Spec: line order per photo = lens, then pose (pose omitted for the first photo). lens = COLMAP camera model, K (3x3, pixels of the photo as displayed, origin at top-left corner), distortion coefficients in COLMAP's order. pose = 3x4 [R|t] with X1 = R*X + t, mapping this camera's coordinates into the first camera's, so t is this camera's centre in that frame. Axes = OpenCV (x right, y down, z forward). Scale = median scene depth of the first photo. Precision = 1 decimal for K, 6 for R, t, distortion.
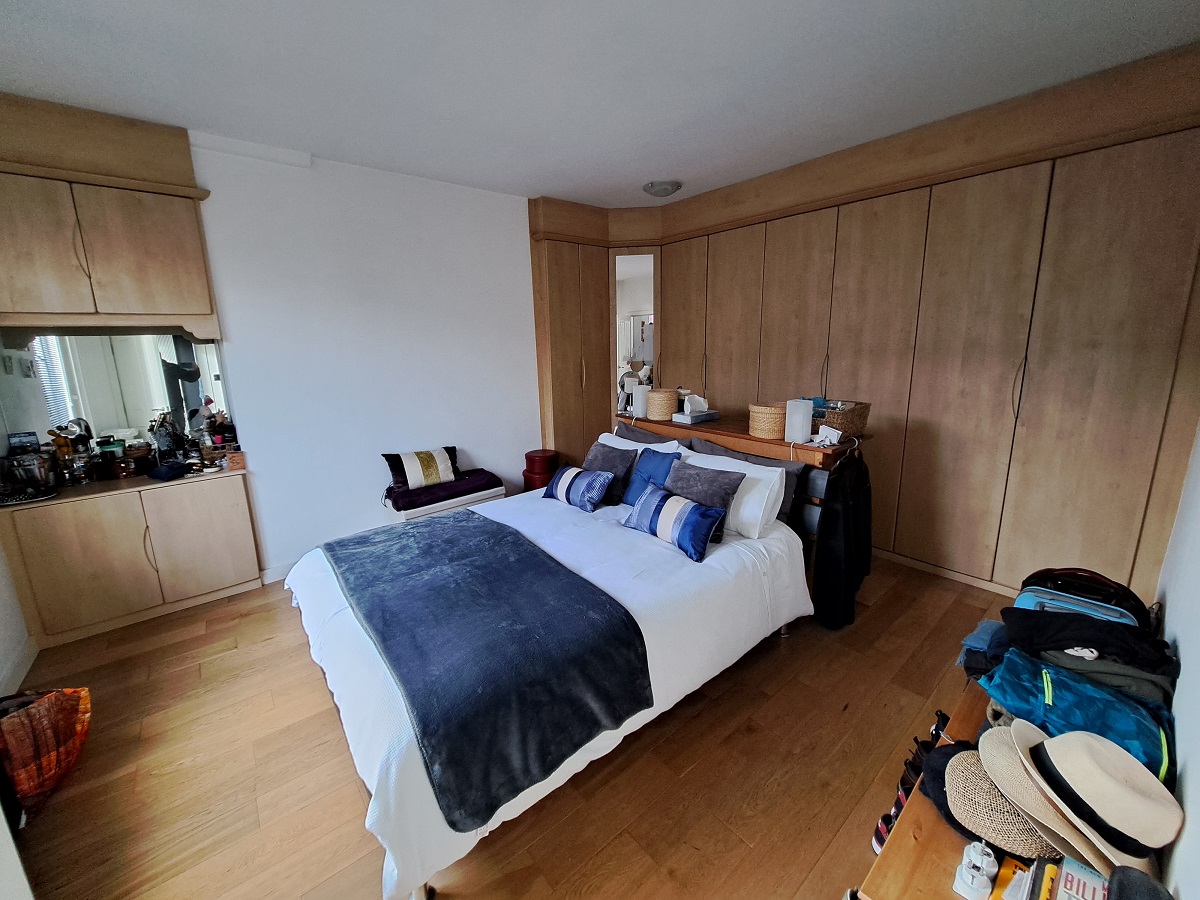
lens RADIAL K [[467.5, 0, 593.7], [0, 467.5, 436.1], [0, 0, 1]] dist [0.001581, -0.000040]
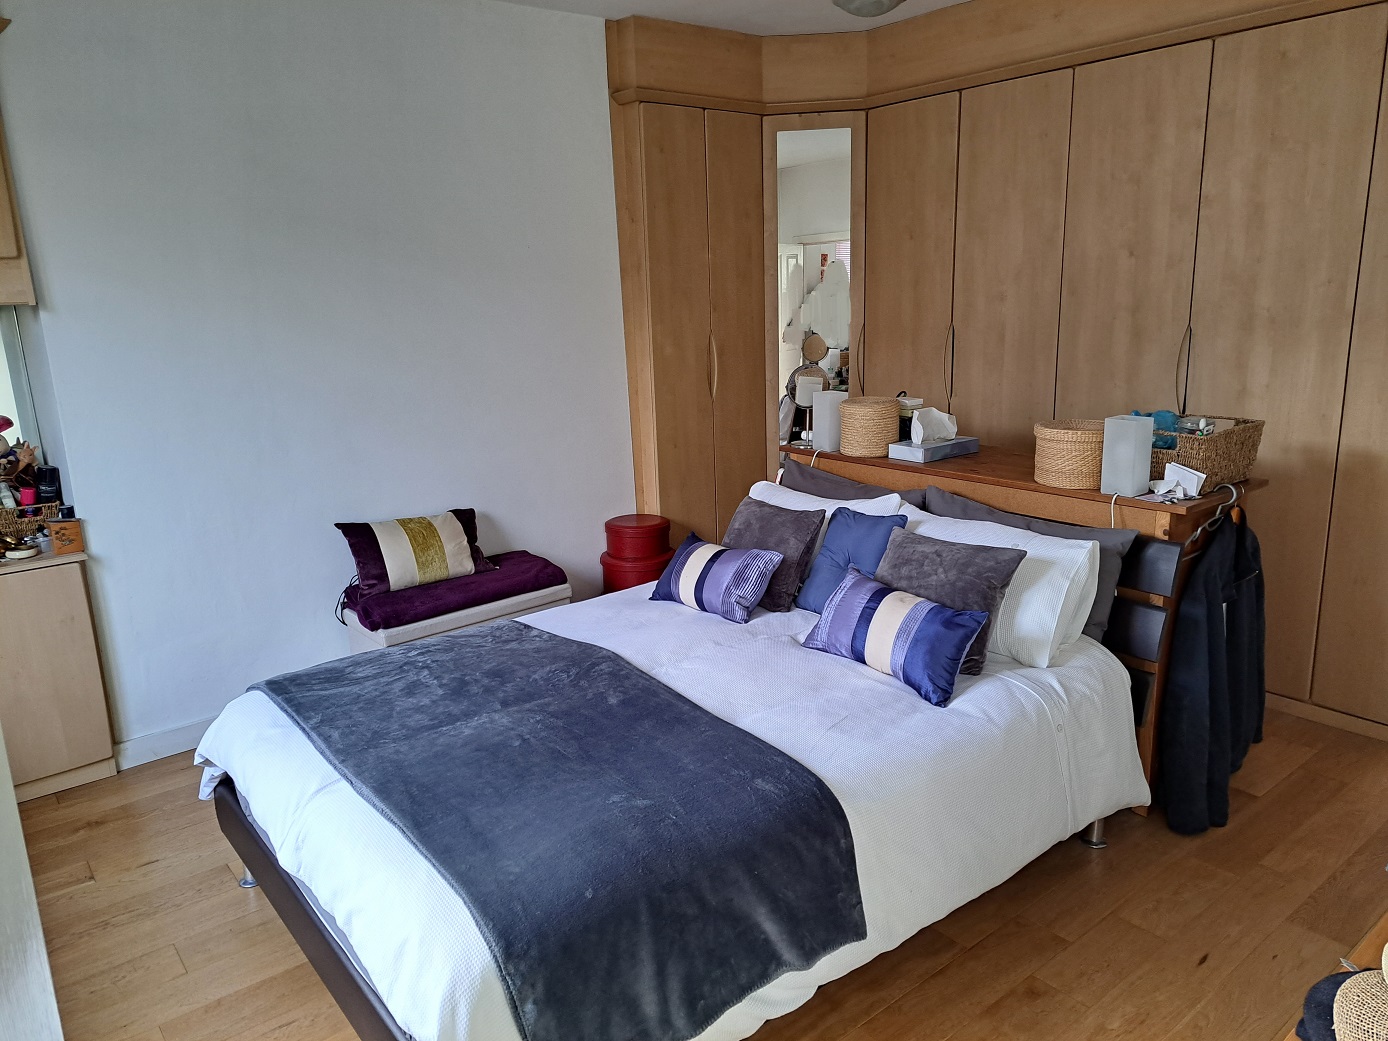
lens RADIAL K [[1006.9, 0, 698.9], [0, 1006.9, 526.9], [0, 0, 1]] dist [0.099480, -0.099905]
pose [[0.999959, -0.005757, -0.007011, -0.049474], [0.005992, 0.999404, 0.034006, 0.007627], [0.006811, -0.034046, 0.999397, -0.189937]]
